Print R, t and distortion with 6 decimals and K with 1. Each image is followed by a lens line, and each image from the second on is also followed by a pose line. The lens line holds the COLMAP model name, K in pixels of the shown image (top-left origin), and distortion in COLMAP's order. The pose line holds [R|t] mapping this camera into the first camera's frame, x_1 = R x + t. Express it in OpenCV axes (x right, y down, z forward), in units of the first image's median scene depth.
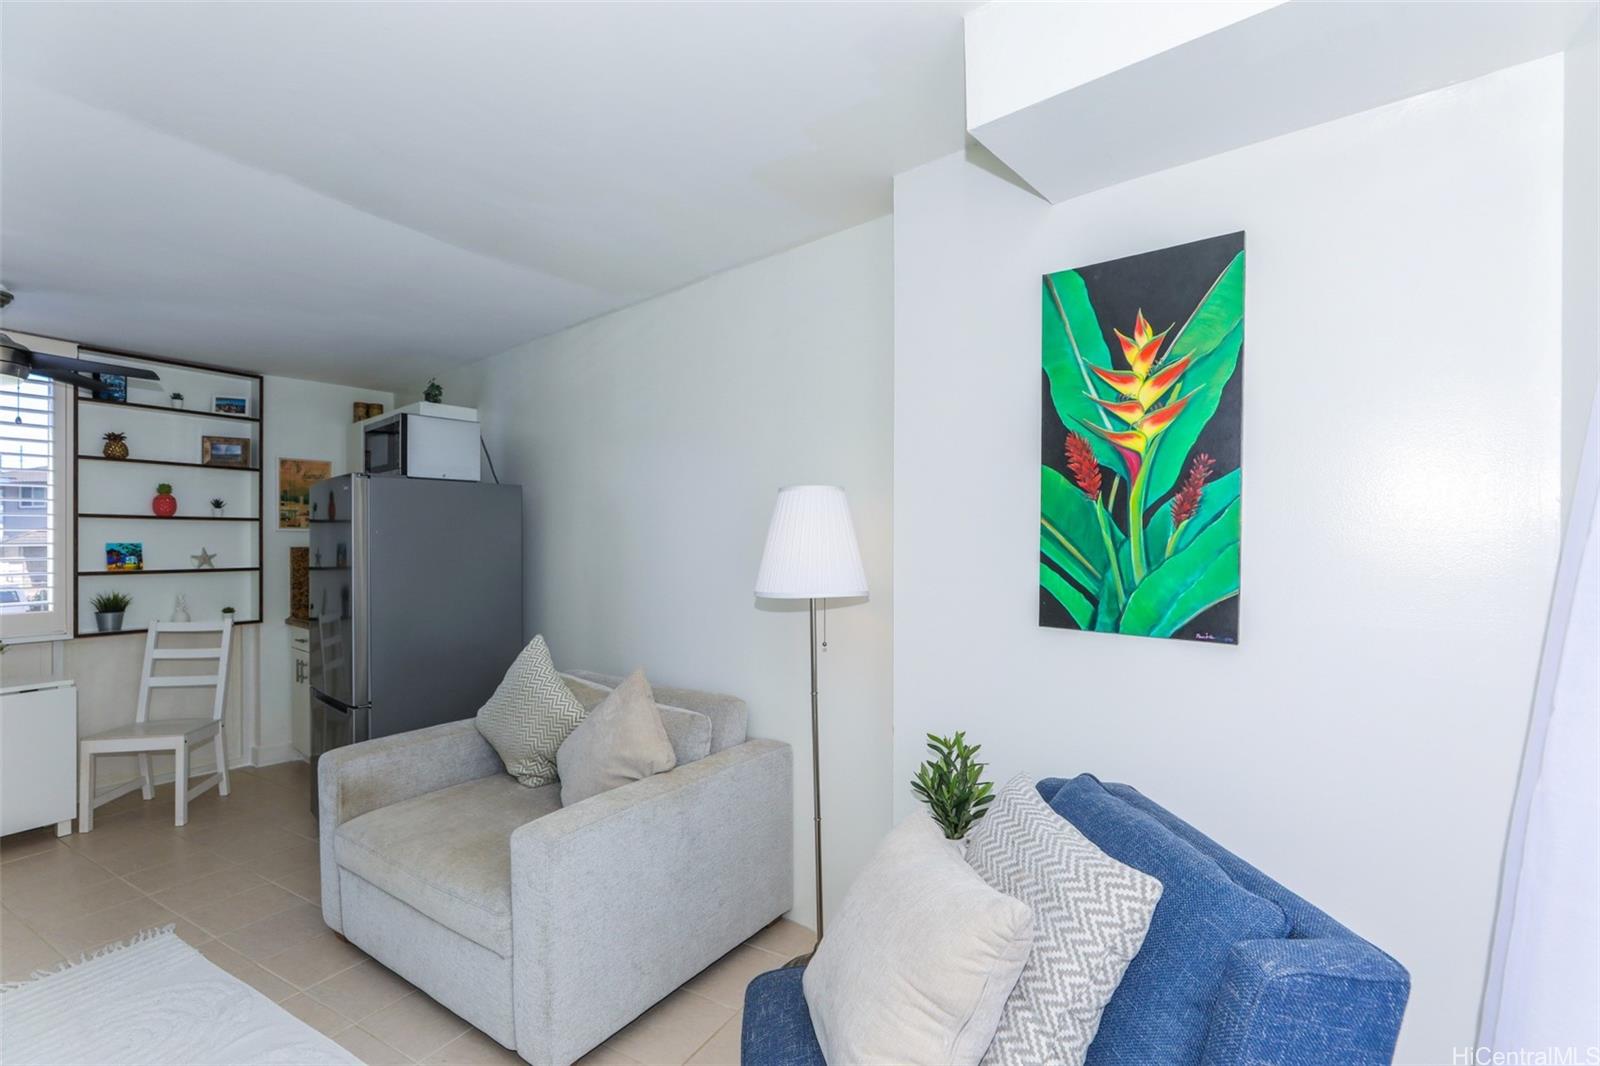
lens RADIAL K [[729.1, 0, 805.0], [0, 729.1, 541.6], [0, 0, 1]] dist [-0.024879, 0.009451]
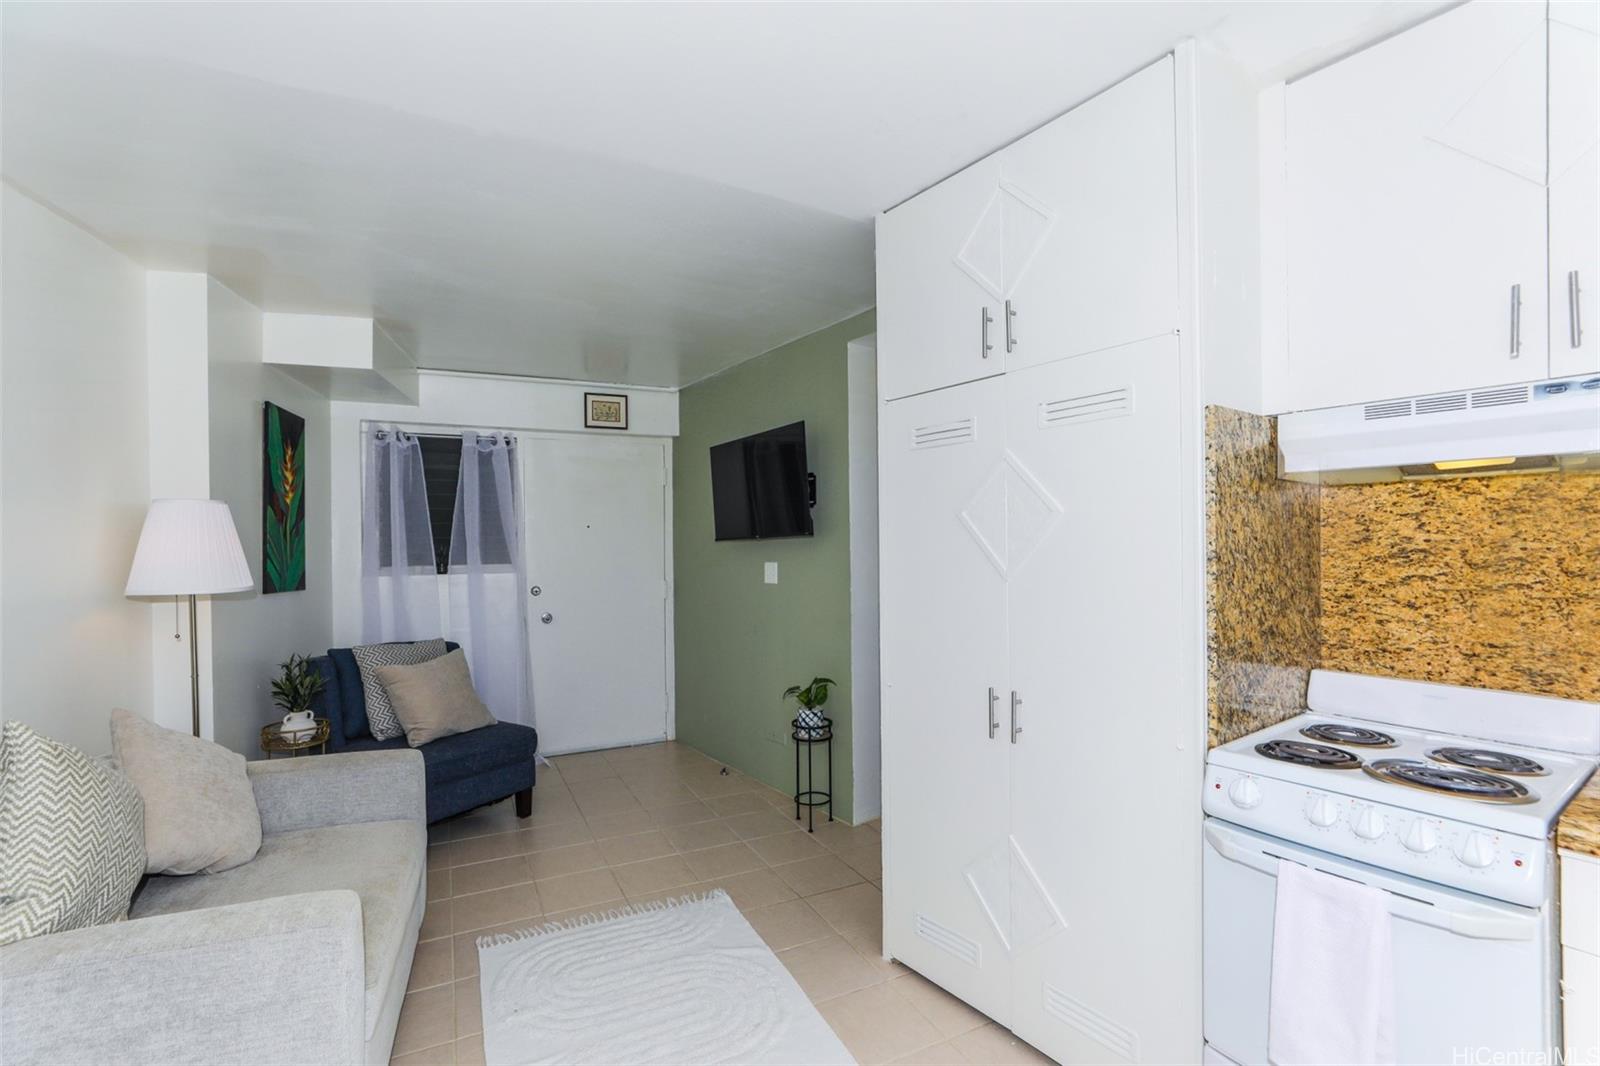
lens RADIAL K [[729.1, 0, 804.4], [0, 729.1, 544.0], [0, 0, 1]] dist [-0.024879, 0.009451]
pose [[-0.831762, 0.015923, 0.554905, -1.763368], [0.018727, 0.999824, -0.000619, 0.019109], [-0.554817, 0.009877, -0.831914, 1.725781]]
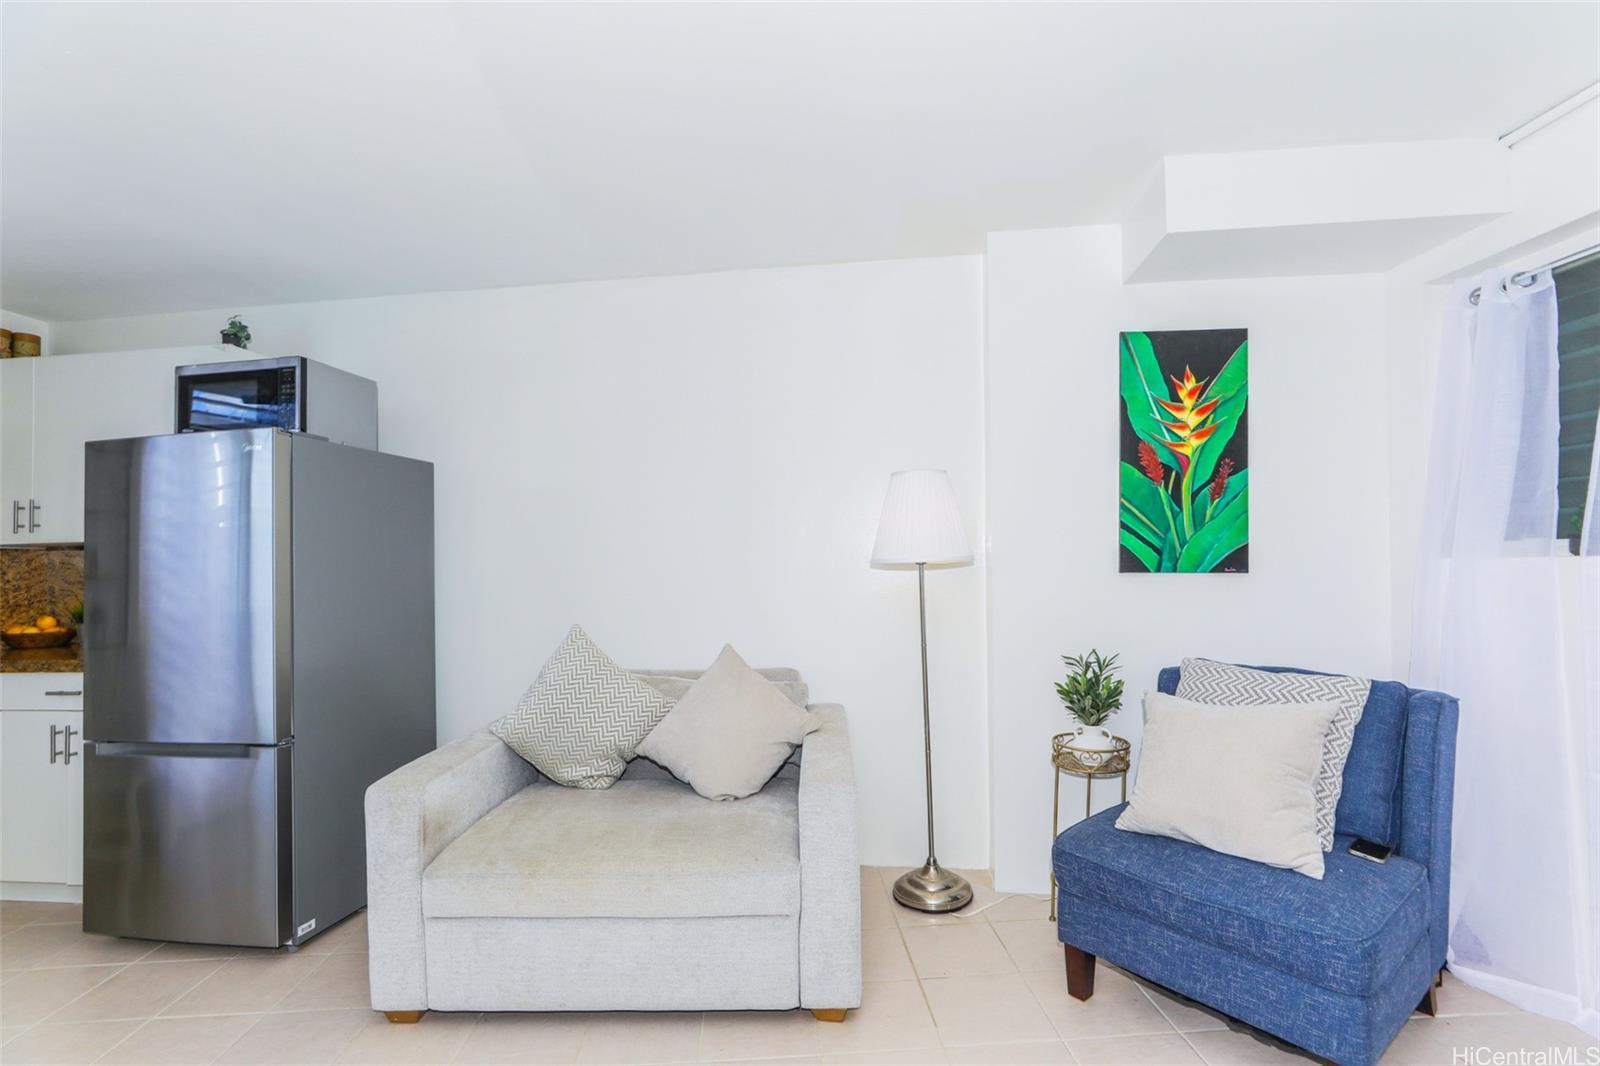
lens RADIAL K [[729.1, 0, 811.9], [0, 729.1, 553.4], [0, 0, 1]] dist [-0.024879, 0.009451]
pose [[0.832450, -0.005612, 0.554071, -0.979627], [0.015021, 0.999810, -0.012440, 0.085867], [-0.553896, 0.018678, 0.832376, 0.133677]]
